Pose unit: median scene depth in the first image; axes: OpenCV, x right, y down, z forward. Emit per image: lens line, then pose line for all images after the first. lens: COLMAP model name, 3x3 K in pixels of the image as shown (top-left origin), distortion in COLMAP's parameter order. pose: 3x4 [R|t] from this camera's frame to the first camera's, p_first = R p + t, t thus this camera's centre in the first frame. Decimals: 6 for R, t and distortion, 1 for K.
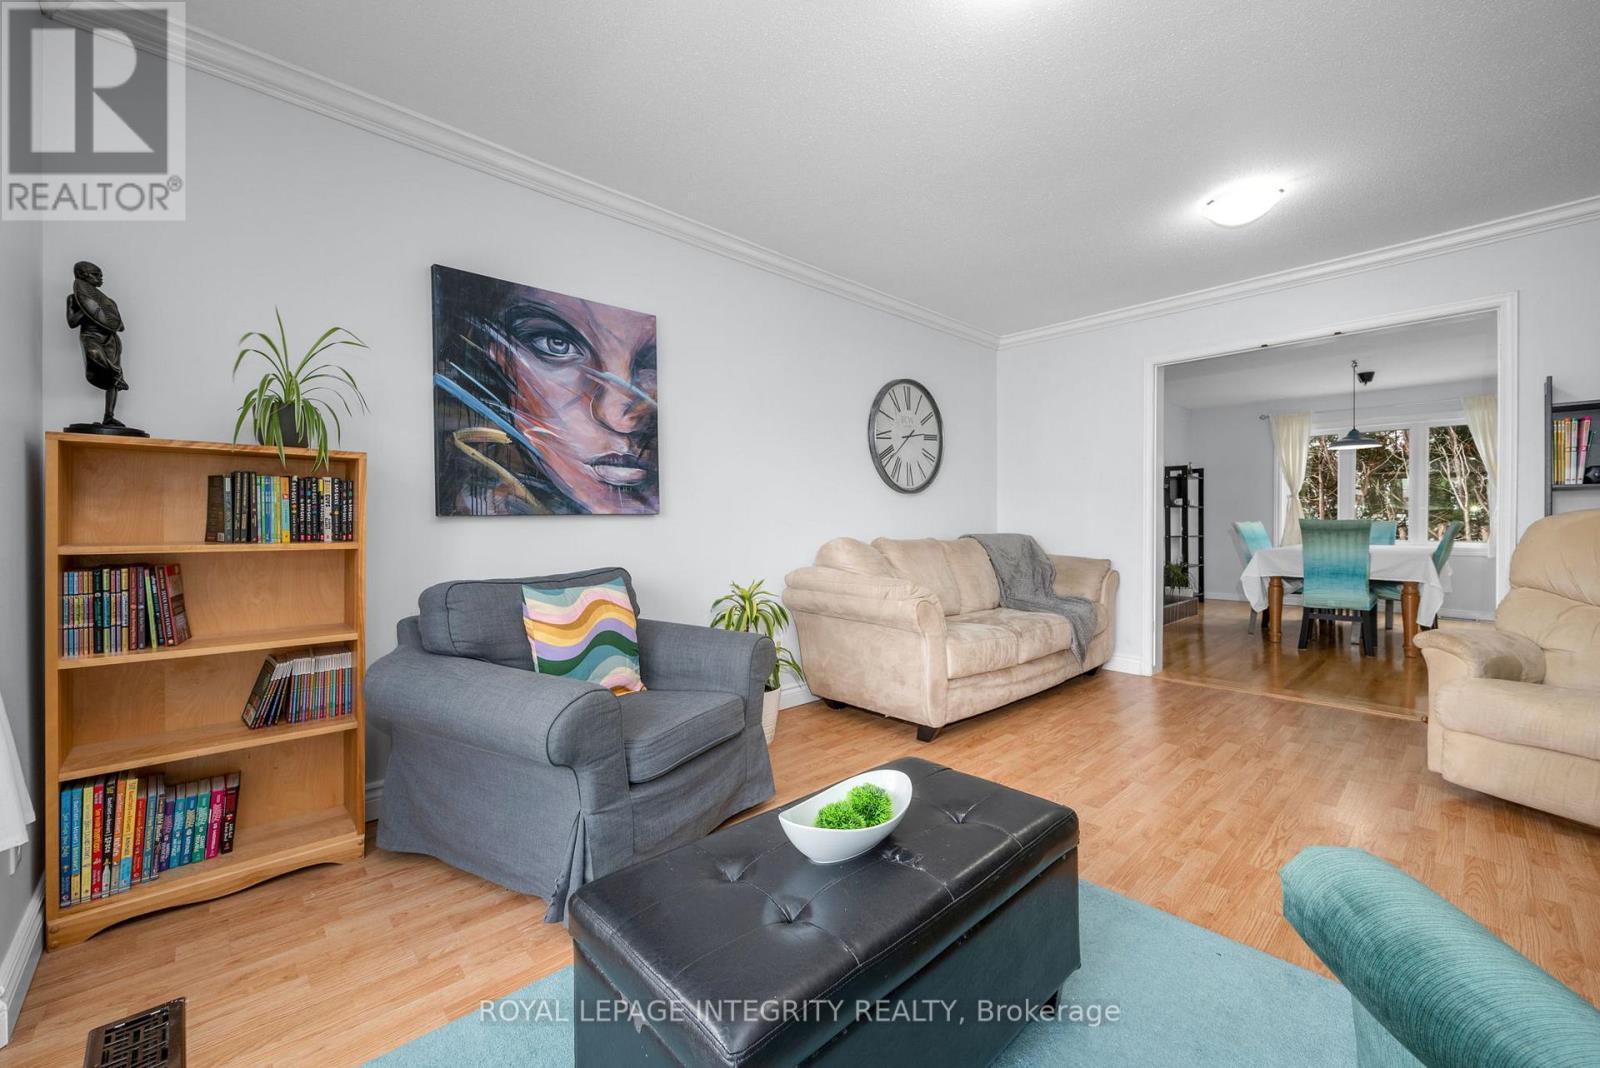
lens RADIAL K [[636.2, 0, 800.9], [0, 636.2, 530.3], [0, 0, 1]] dist [0.000837, 0.000008]
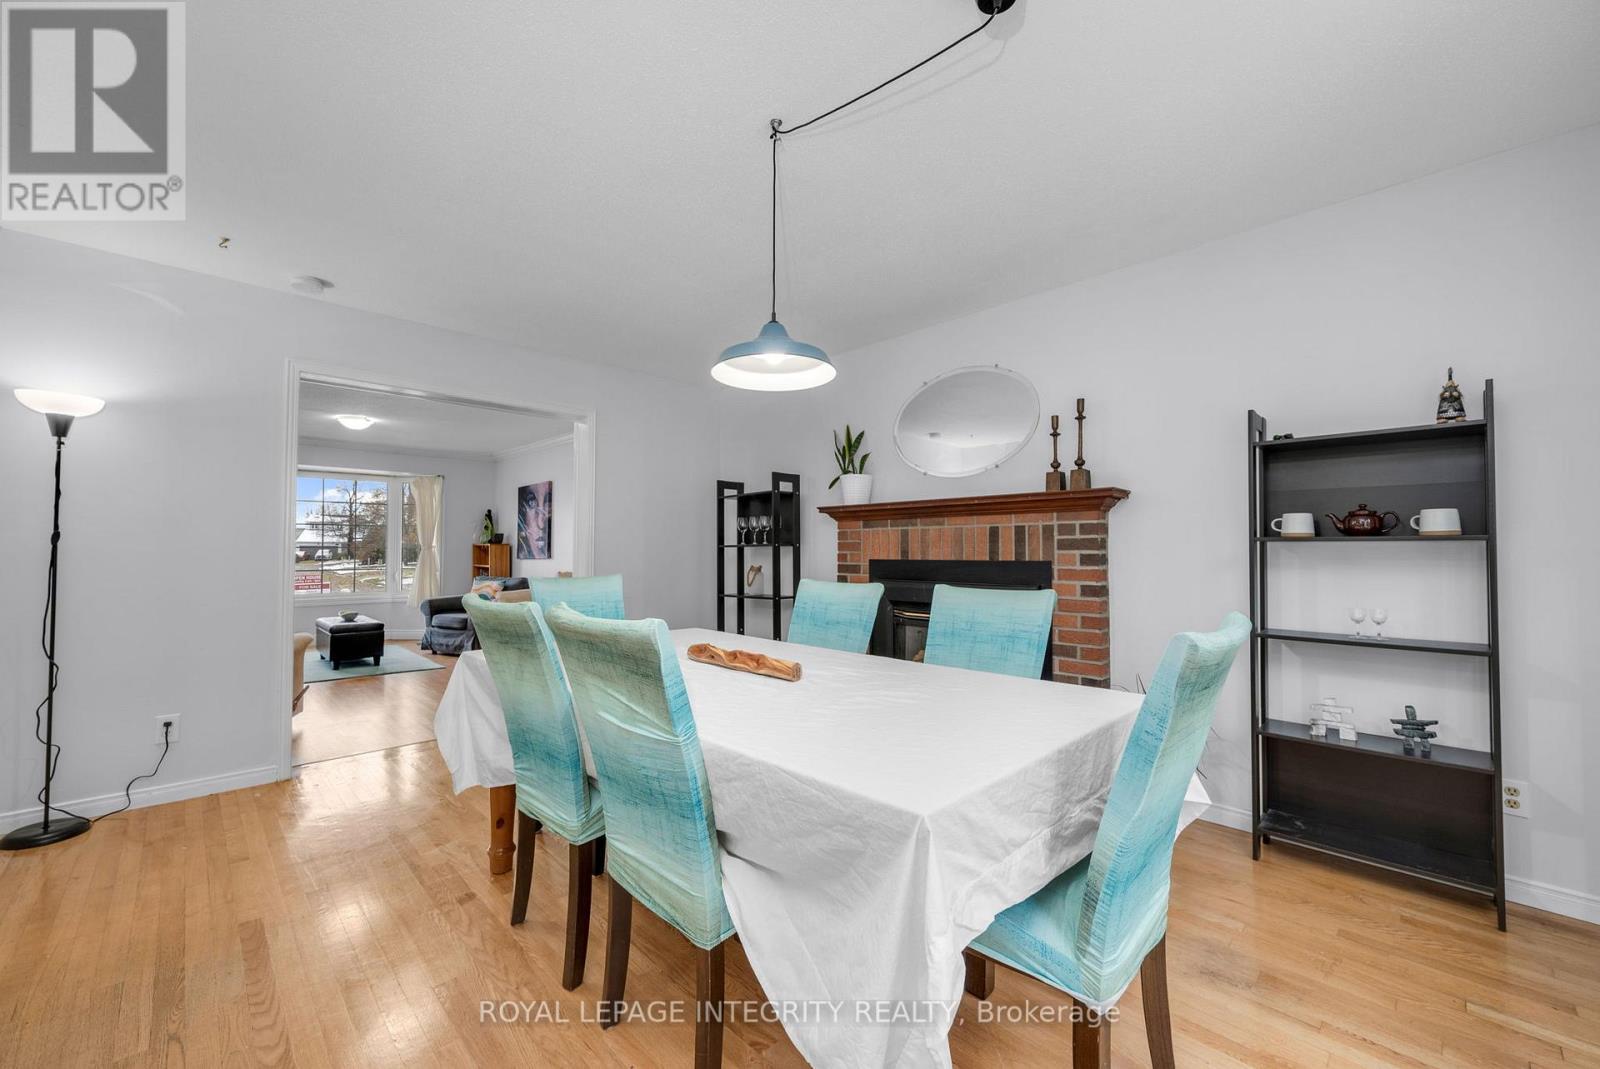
lens RADIAL K [[636.2, 0, 800.9], [0, 636.2, 530.8], [0, 0, 1]] dist [0.000837, 0.000008]
pose [[0.021490, -0.027443, -0.999392, 2.457543], [-0.016357, 0.999480, -0.027797, -0.088018], [0.999635, 0.016945, 0.021030, 2.069337]]
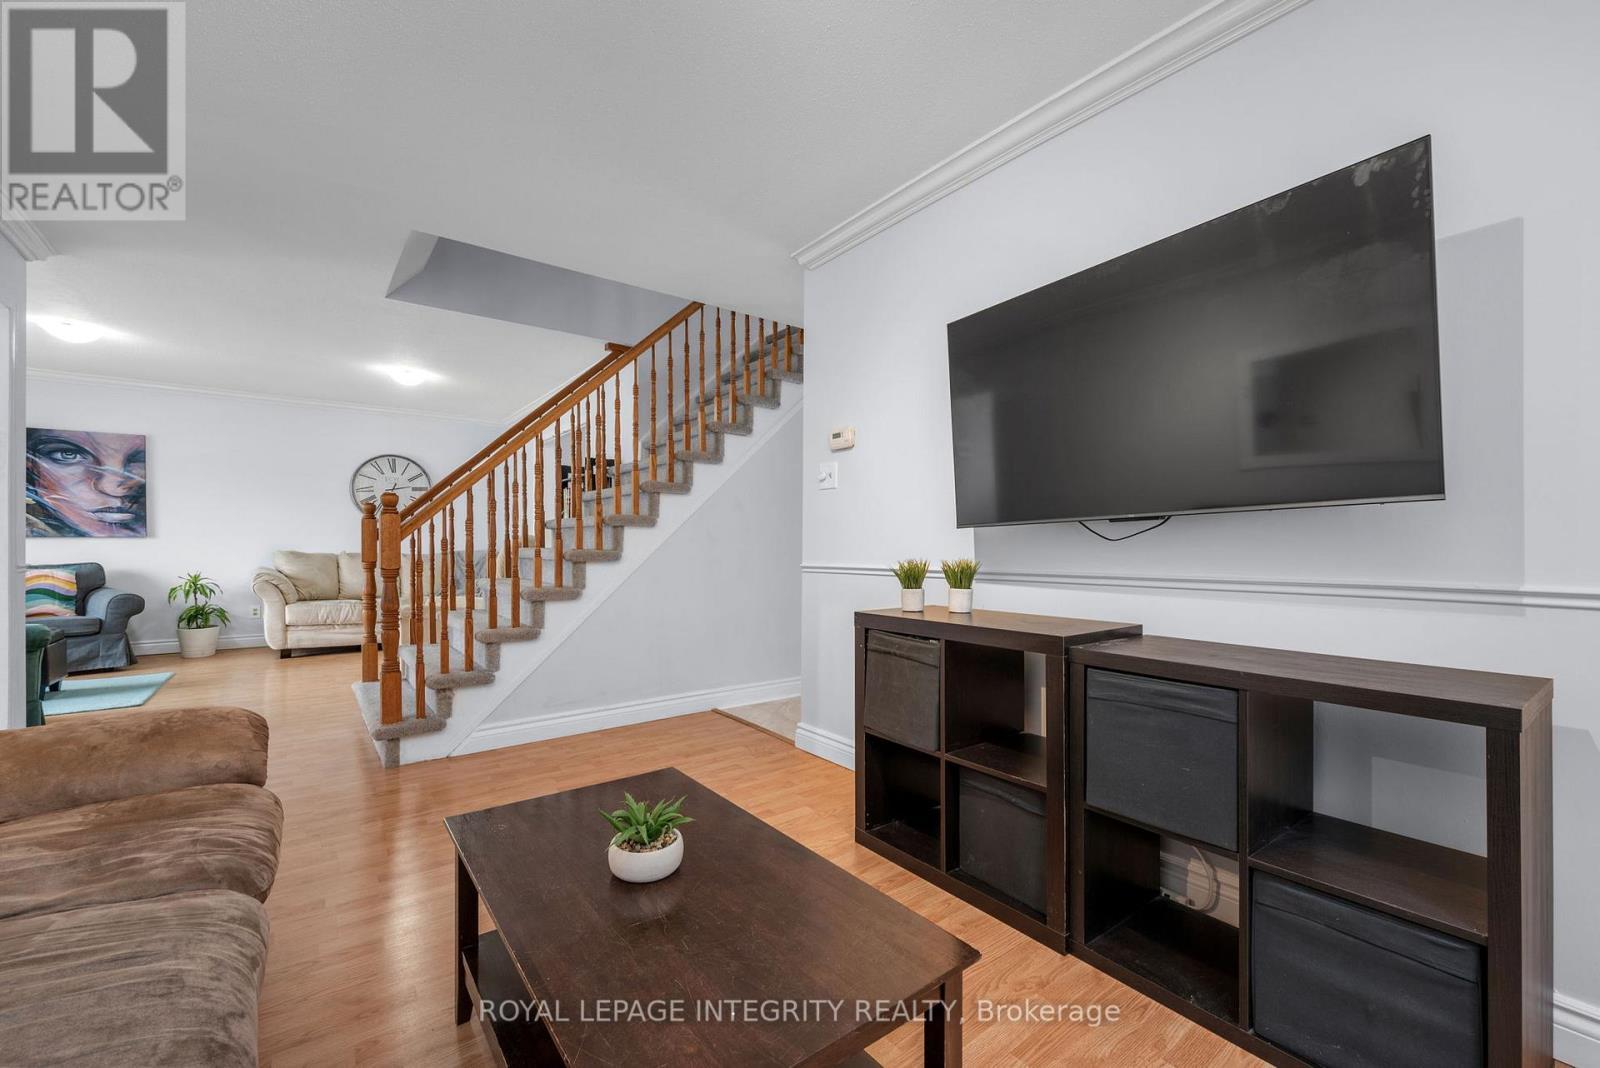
lens RADIAL K [[650.0, 0, 795.5], [0, 650.0, 543.6], [0, 0, 1]] dist [0.000350, 0.000020]
pose [[0.994981, -0.000824, -0.100065, 2.068908], [-0.001210, 0.999794, -0.020262, 0.035053], [0.100061, 0.020282, 0.994775, -0.820491]]
